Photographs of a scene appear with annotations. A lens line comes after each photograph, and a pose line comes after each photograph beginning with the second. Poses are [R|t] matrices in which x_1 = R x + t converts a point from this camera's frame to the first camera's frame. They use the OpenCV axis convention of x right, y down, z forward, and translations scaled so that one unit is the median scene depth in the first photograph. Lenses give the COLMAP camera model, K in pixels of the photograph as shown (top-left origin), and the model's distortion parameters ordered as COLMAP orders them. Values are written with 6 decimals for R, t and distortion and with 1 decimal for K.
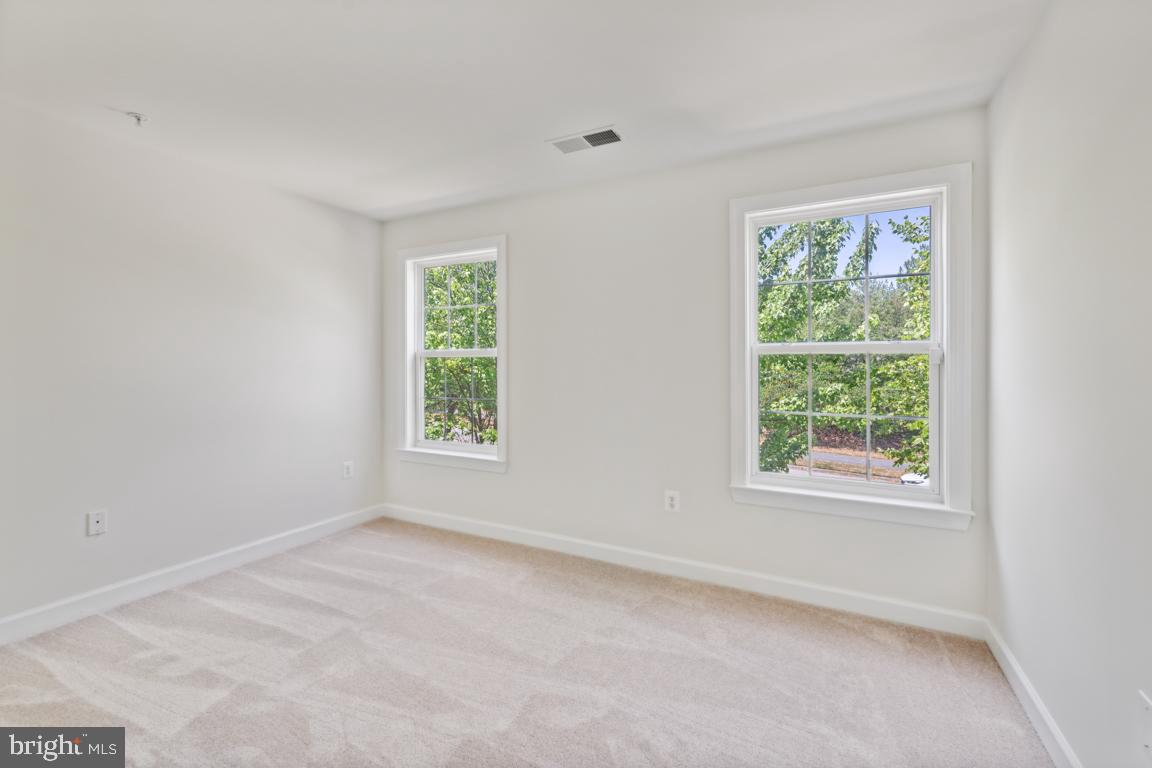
lens RADIAL K [[609.1, 0, 575.8], [0, 609.1, 369.3], [0, 0, 1]] dist [0.000128, 0.000033]
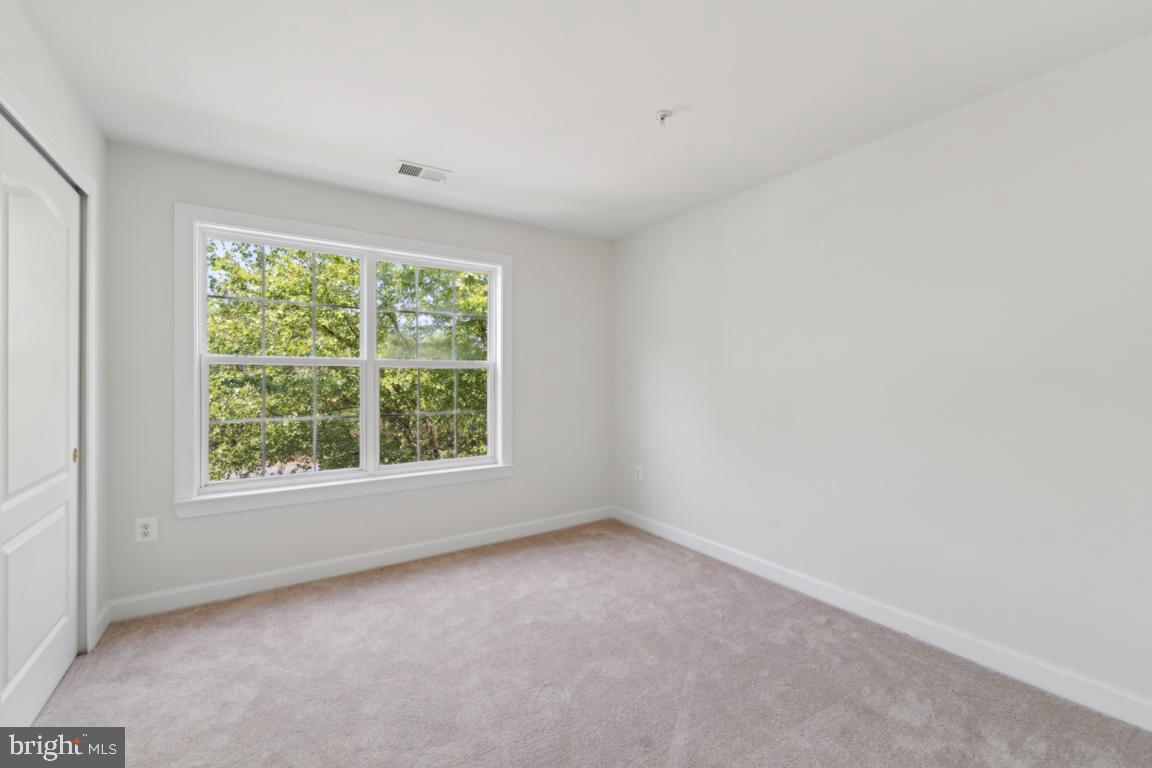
lens RADIAL K [[478.2, 0, 578.9], [0, 478.2, 380.8], [0, 0, 1]] dist [0.001296, 0.000076]
pose [[0.386860, -0.004290, 0.922128, -0.237939], [0.000534, 0.999990, 0.004428, -0.000810], [-0.922138, -0.001220, 0.386858, 0.154734]]
